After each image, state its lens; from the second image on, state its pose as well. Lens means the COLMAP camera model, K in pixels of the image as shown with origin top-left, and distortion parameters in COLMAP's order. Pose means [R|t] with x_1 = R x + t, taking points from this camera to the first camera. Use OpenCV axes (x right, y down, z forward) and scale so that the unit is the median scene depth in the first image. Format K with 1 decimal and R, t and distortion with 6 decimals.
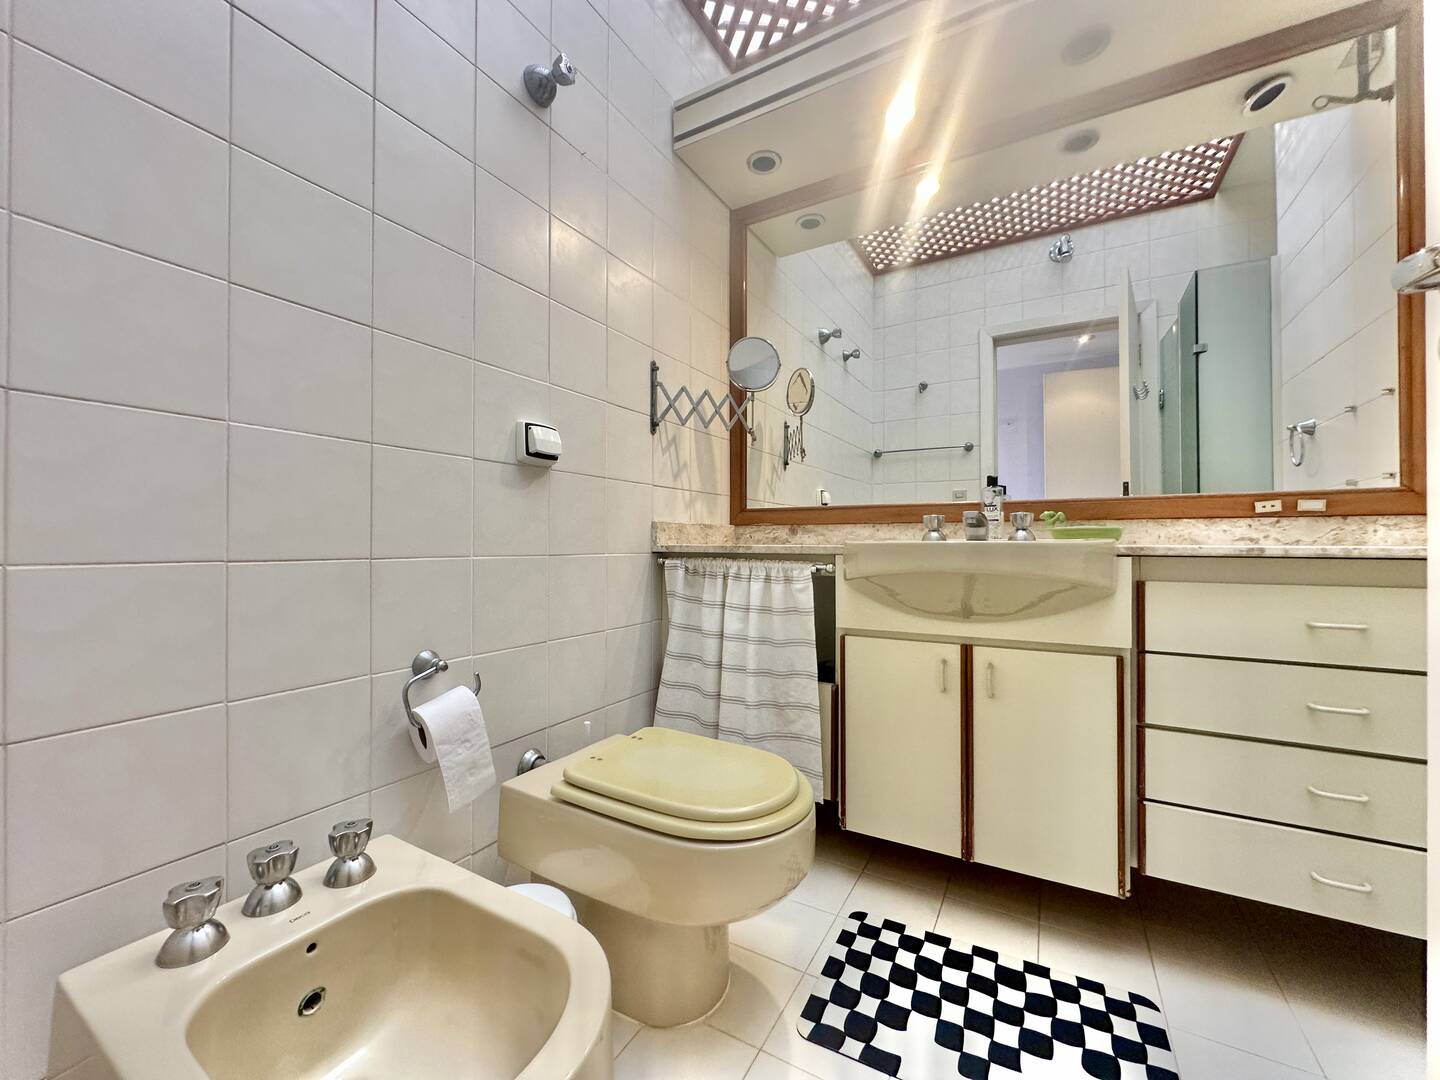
lens RADIAL K [[583.6, 0, 721.2], [0, 583.6, 536.5], [0, 0, 1]] dist [-0.011830, 0.001299]
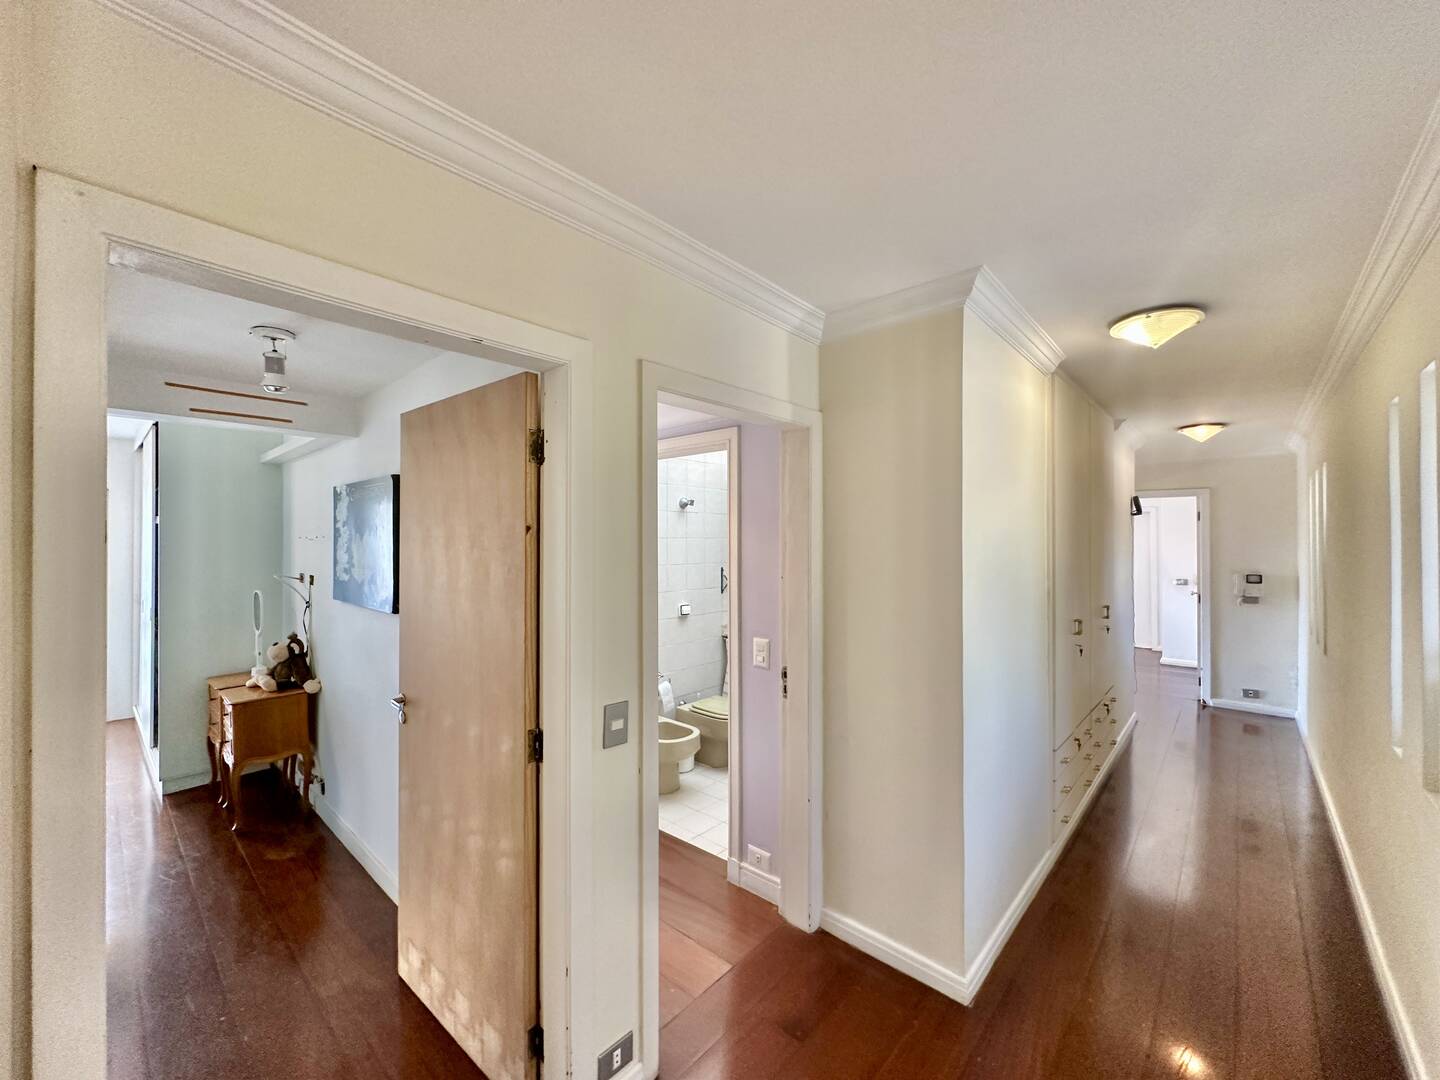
lens RADIAL K [[583.6, 0, 724.5], [0, 583.6, 538.3], [0, 0, 1]] dist [-0.011830, 0.001299]
pose [[0.978157, -0.005070, -0.207806, 0.715736], [0.006999, 0.999939, 0.008550, -0.695030], [0.207750, -0.009818, 0.978133, -2.596371]]
